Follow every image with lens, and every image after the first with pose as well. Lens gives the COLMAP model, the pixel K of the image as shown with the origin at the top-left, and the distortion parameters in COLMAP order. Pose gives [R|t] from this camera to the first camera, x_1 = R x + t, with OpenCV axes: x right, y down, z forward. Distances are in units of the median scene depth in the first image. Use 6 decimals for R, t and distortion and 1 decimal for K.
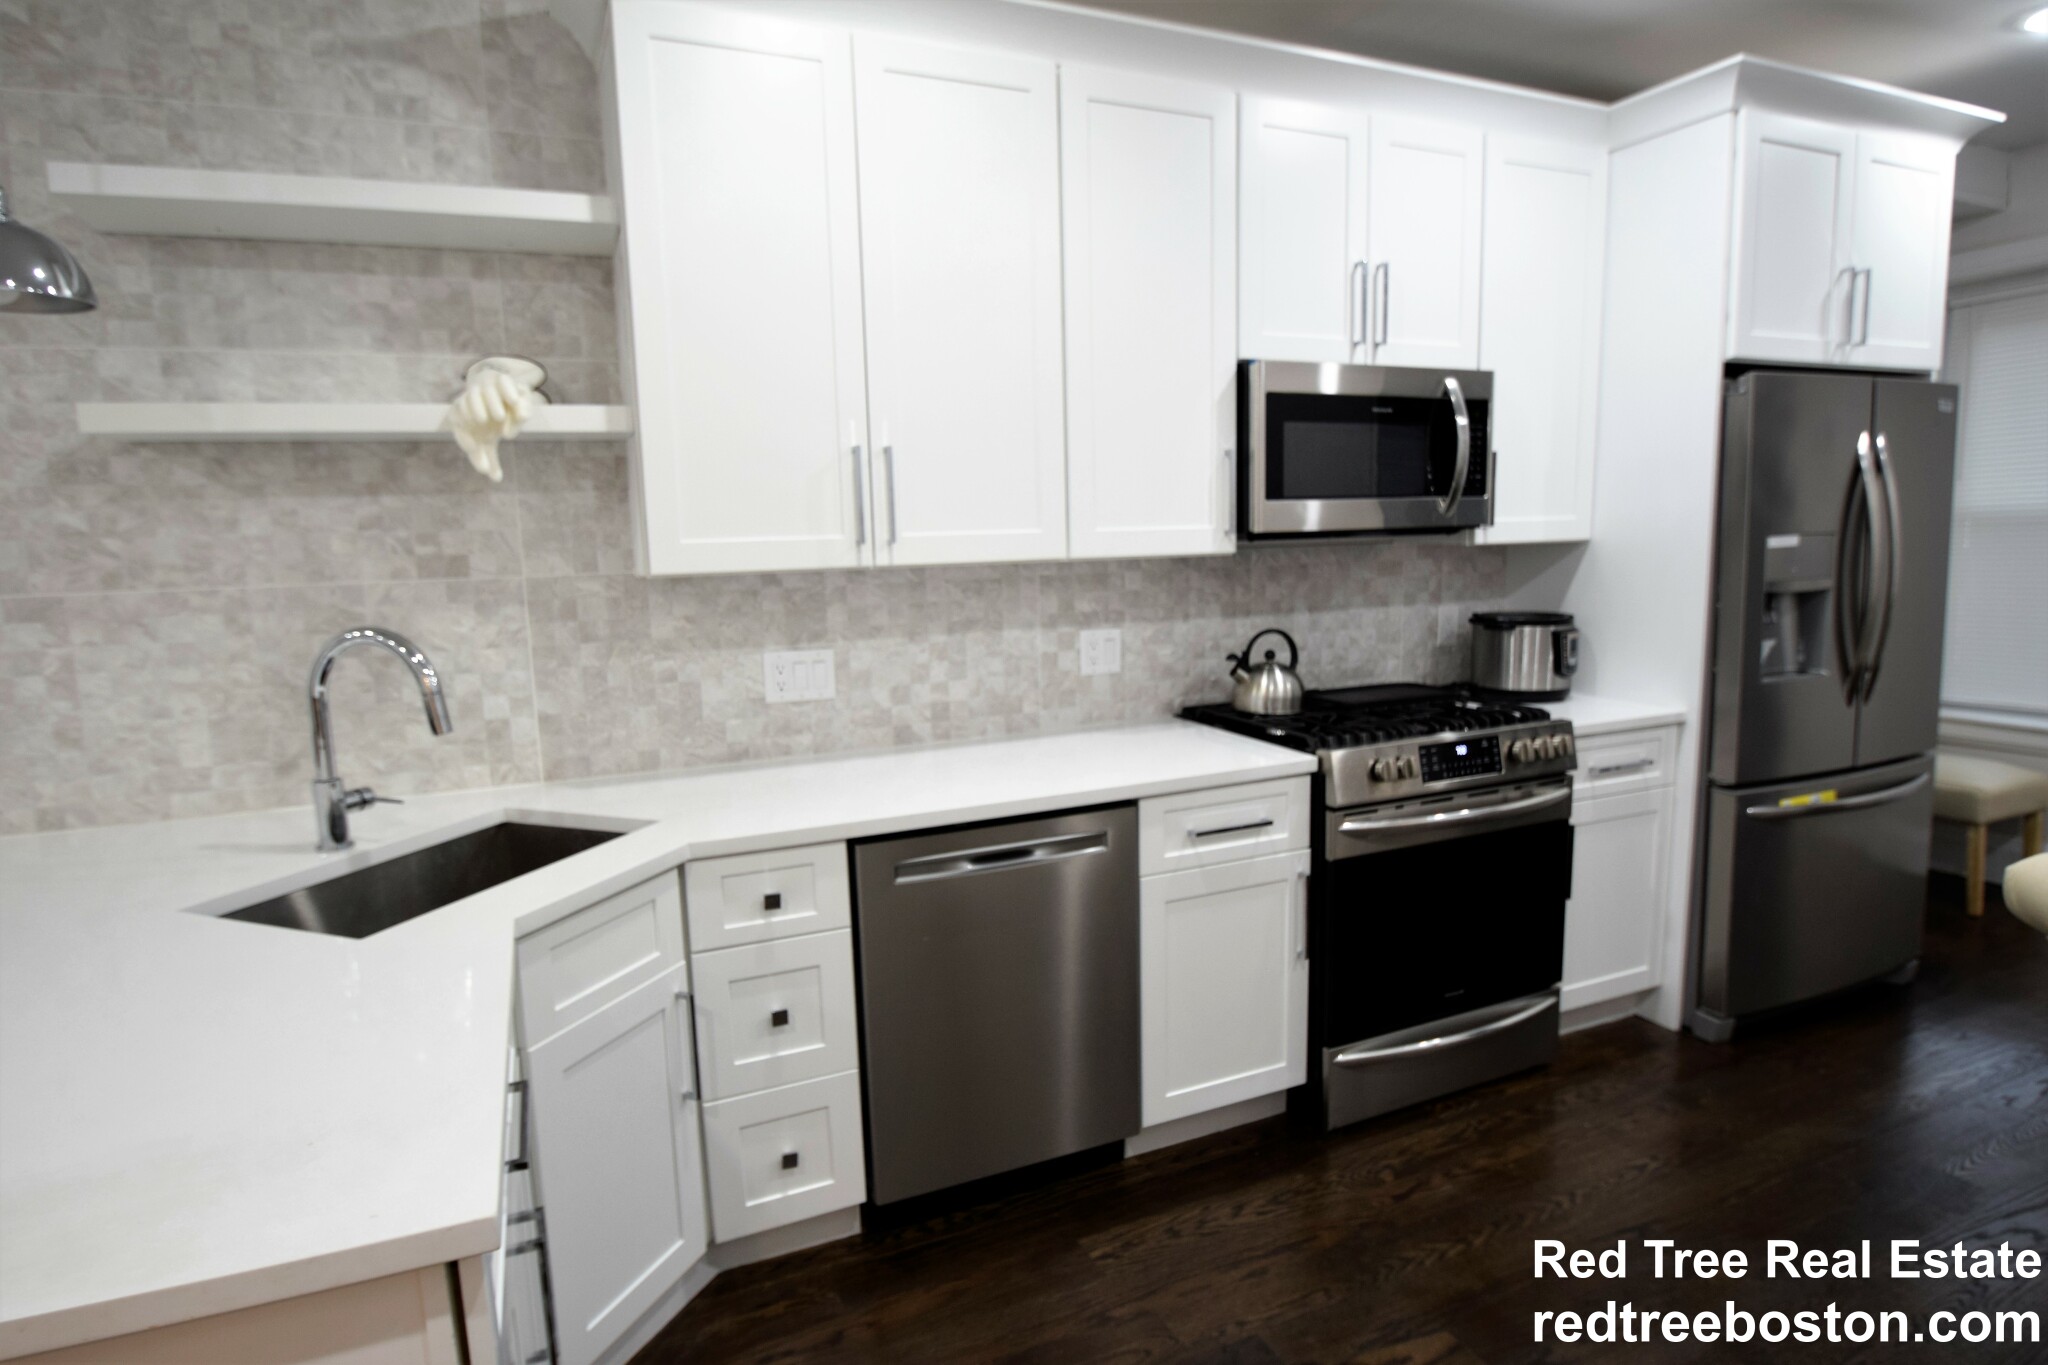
lens RADIAL K [[1122.1, 0, 1034.4], [0, 1122.1, 695.1], [0, 0, 1]] dist [-0.021315, -0.005265]
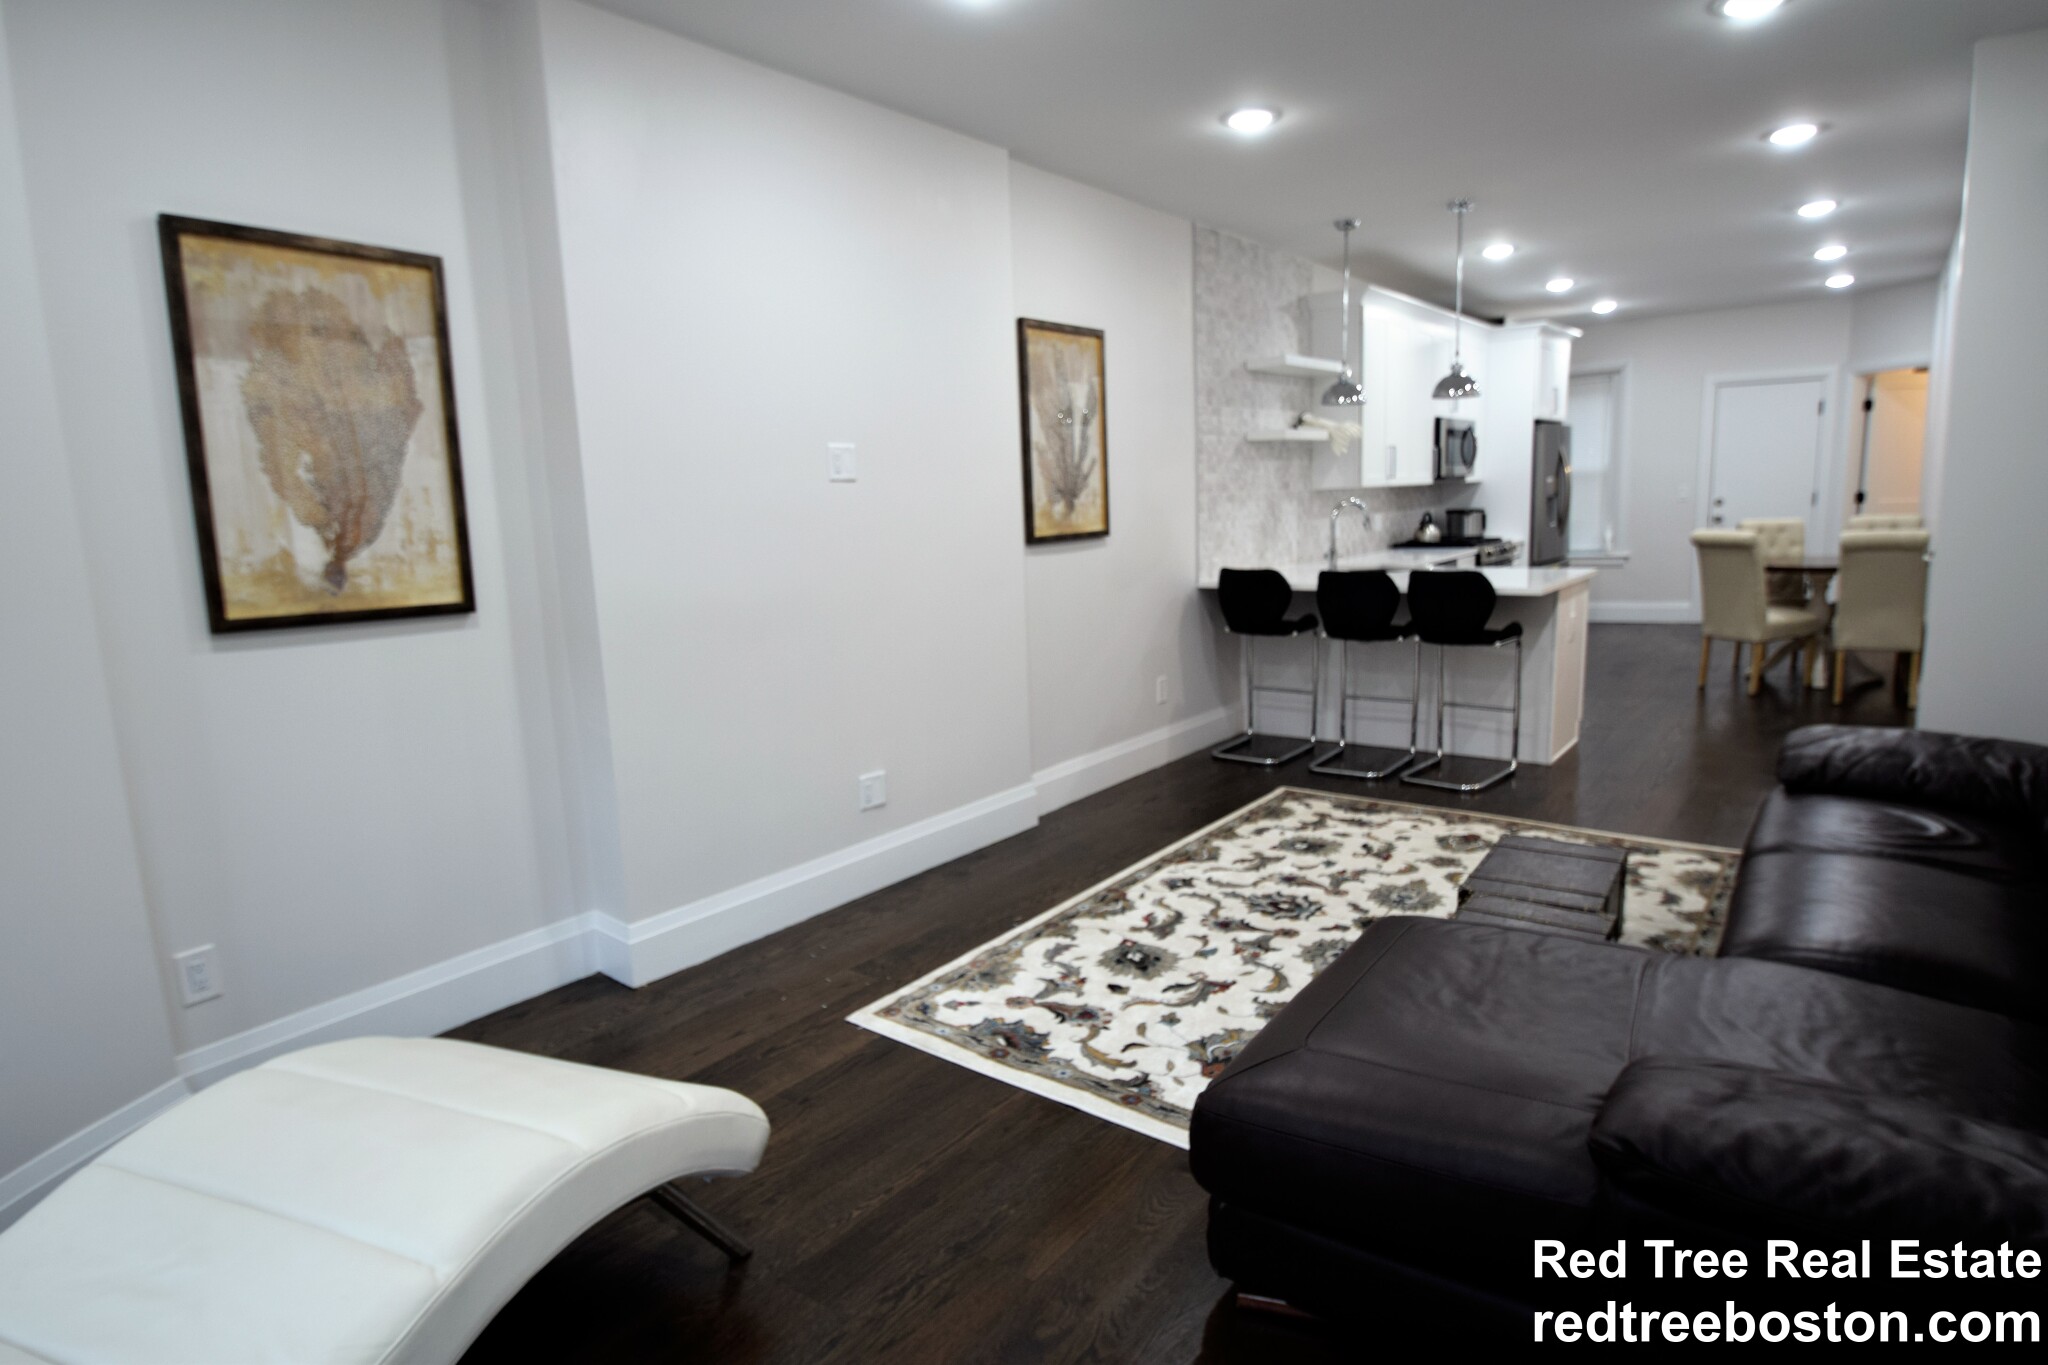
lens RADIAL K [[1122.1, 0, 1037.8], [0, 1122.1, 695.0], [0, 0, 1]] dist [-0.021315, -0.005265]
pose [[0.873254, -0.096050, 0.477704, -2.394043], [0.090061, 0.995304, 0.035486, 0.247245], [-0.478869, 0.012034, 0.877804, -1.150973]]
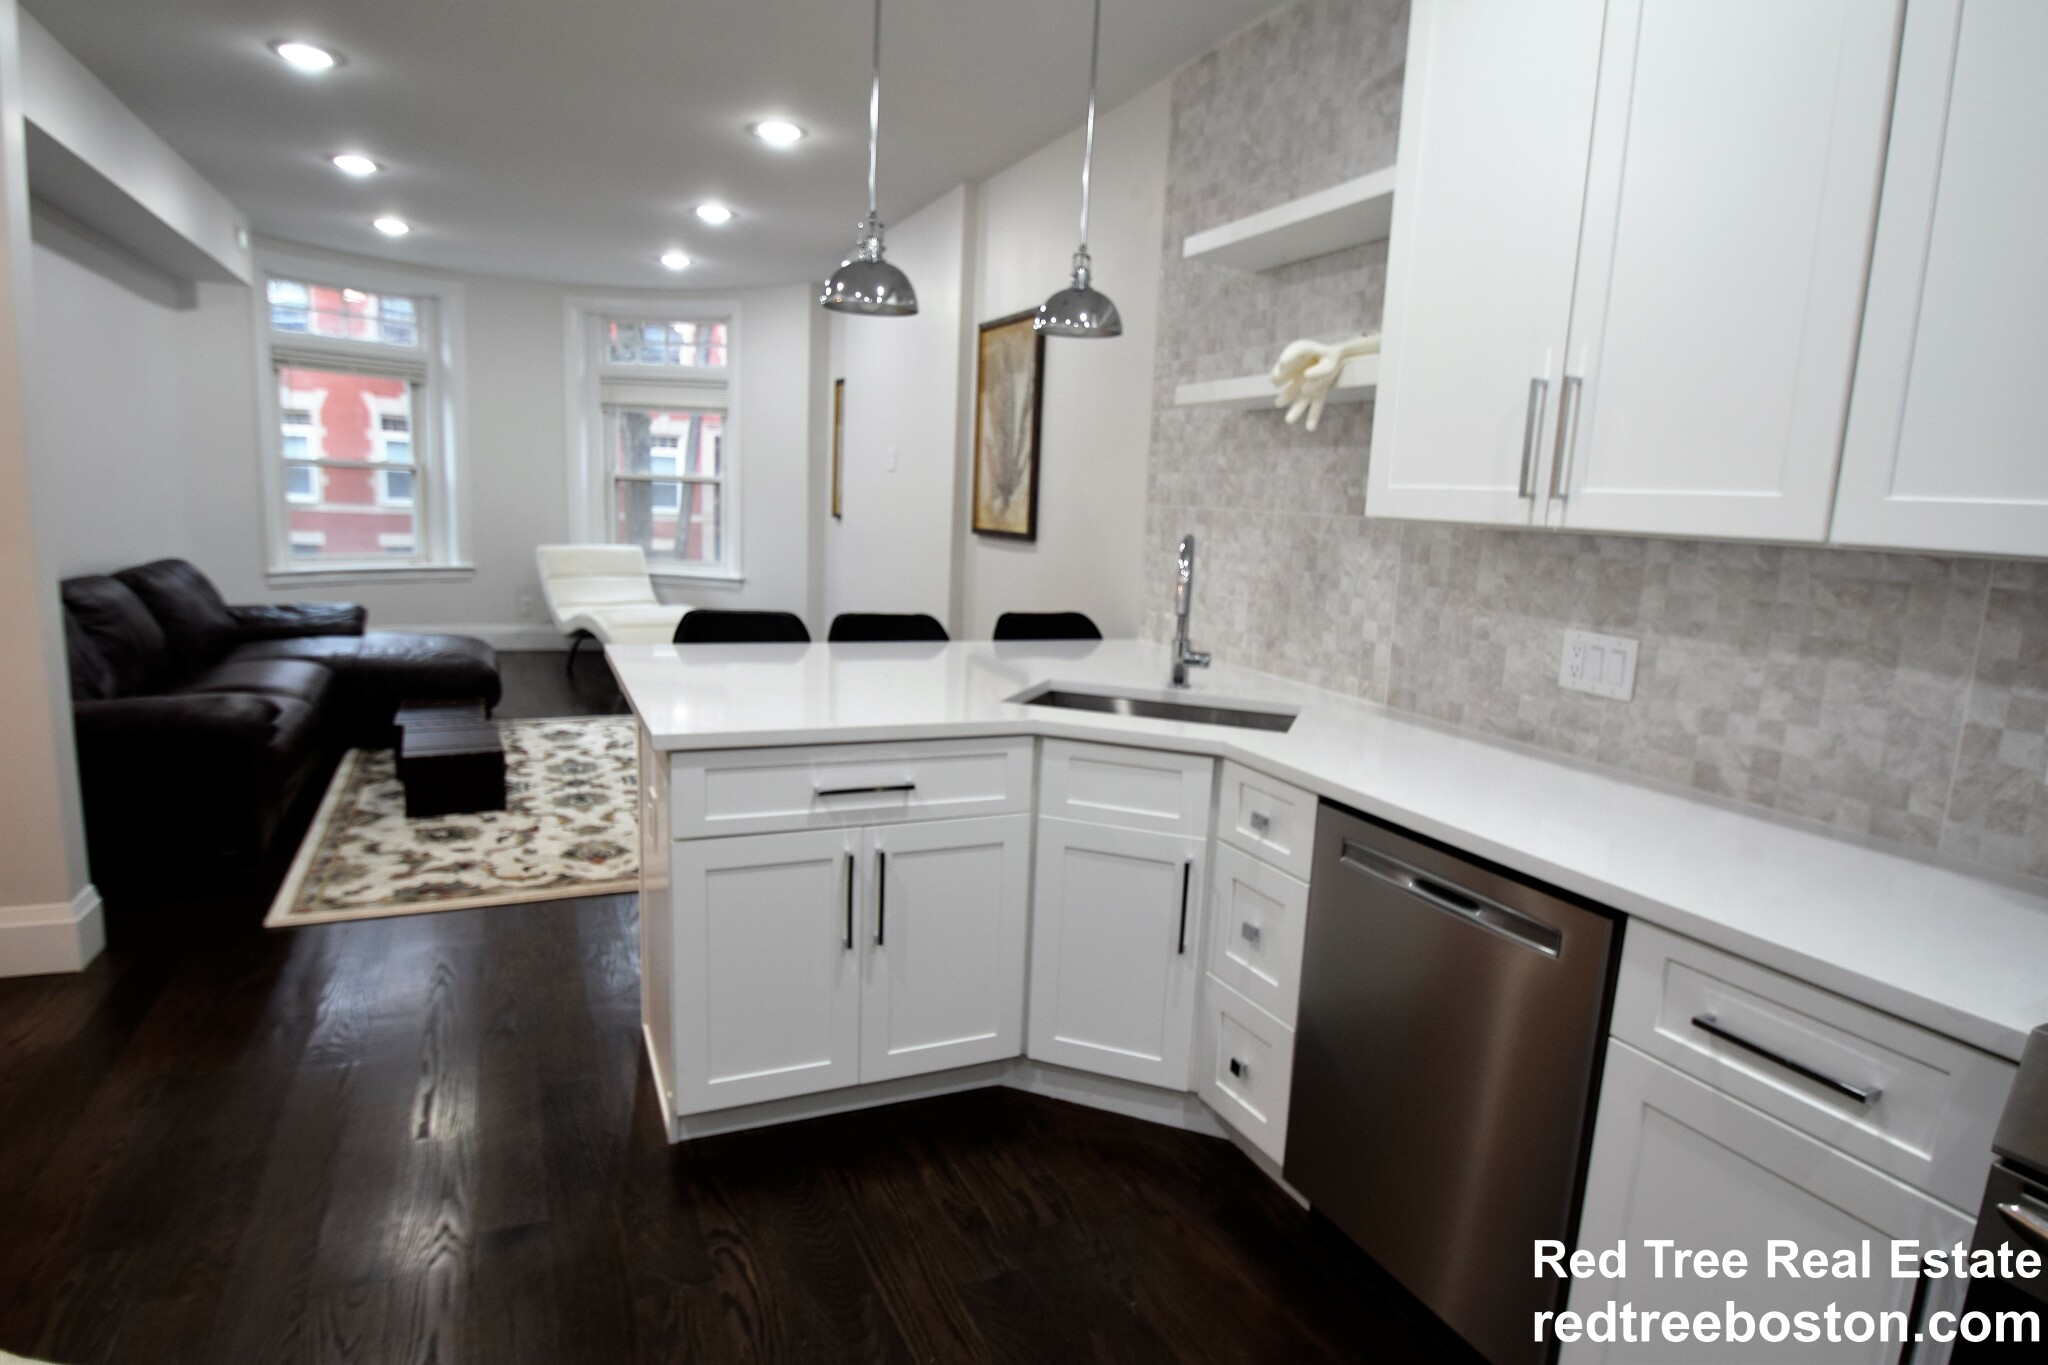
lens RADIAL K [[1122.1, 0, 1030.1], [0, 1122.1, 695.2], [0, 0, 1]] dist [-0.021315, -0.005265]
pose [[0.017219, 0.198978, -0.979853, 0.653690], [-0.198321, 0.961206, 0.191706, -0.076635], [0.979986, 0.191024, 0.056013, 0.595211]]
